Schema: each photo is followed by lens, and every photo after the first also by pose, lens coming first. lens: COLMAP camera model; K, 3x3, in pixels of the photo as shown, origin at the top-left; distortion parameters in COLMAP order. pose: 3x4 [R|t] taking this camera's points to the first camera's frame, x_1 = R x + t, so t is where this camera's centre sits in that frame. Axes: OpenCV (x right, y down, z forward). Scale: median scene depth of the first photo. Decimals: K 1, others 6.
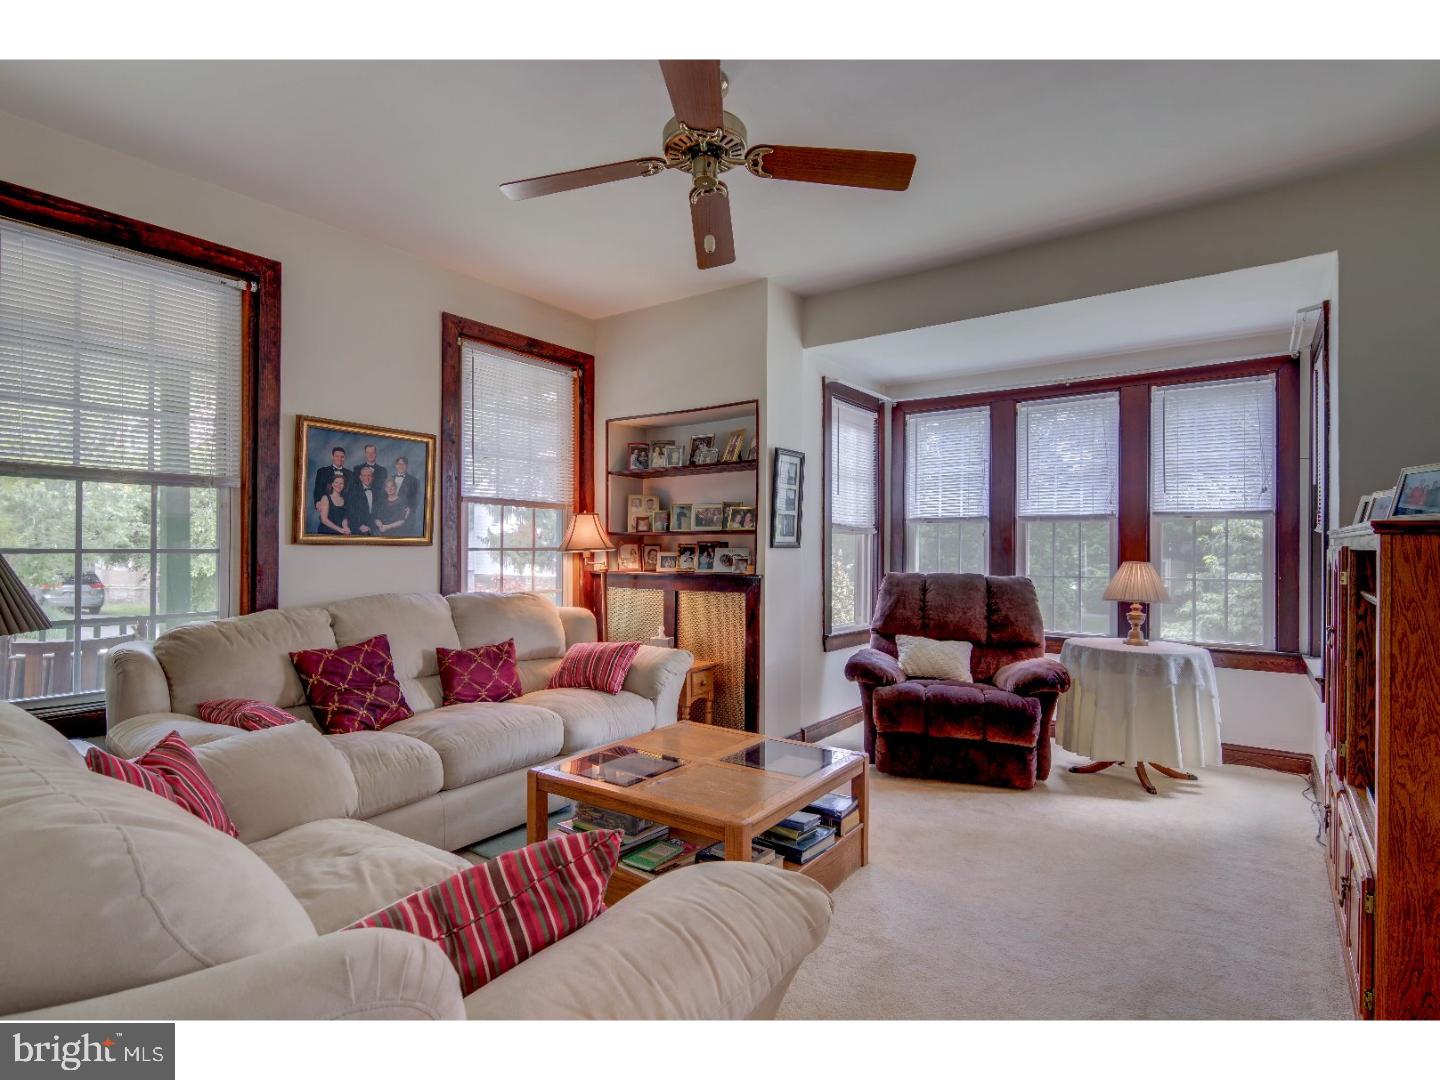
lens RADIAL K [[726.5, 0, 711.5], [0, 726.5, 548.2], [0, 0, 1]] dist [0.005989, -0.002737]
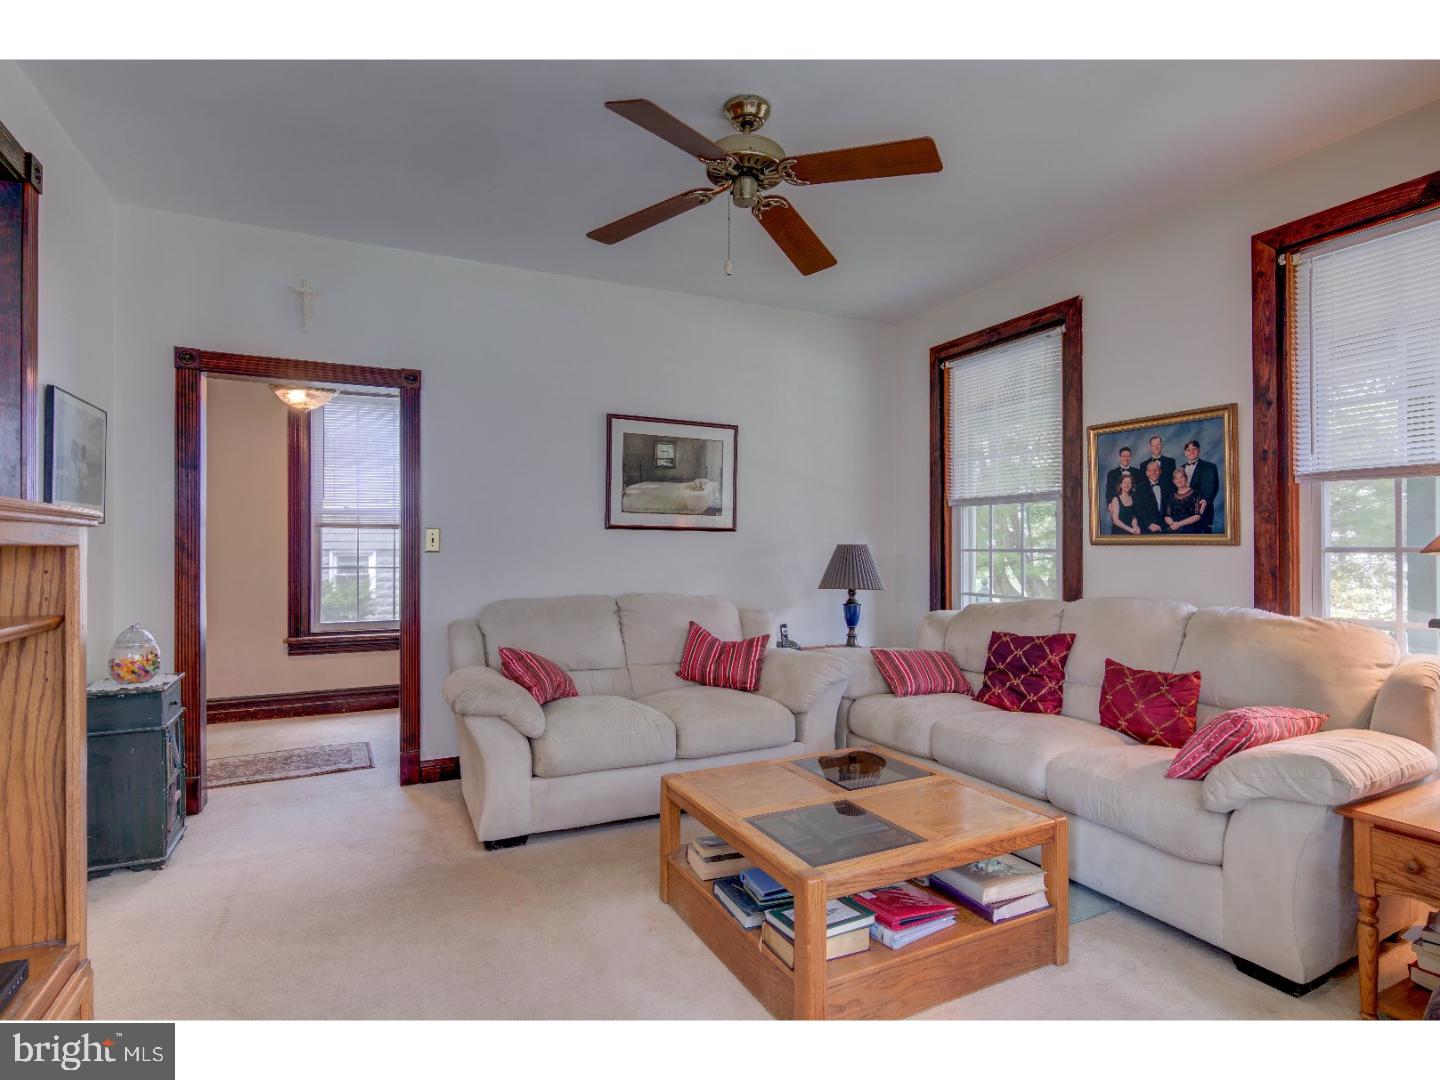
lens RADIAL K [[761.5, 0, 725.7], [0, 761.5, 539.3], [0, 0, 1]] dist [0.020676, 0.000096]
pose [[-0.457886, -0.018293, -0.888823, 0.634814], [-0.006917, 0.999831, -0.017014, 0.008697], [0.888984, -0.001643, -0.457935, 0.947375]]
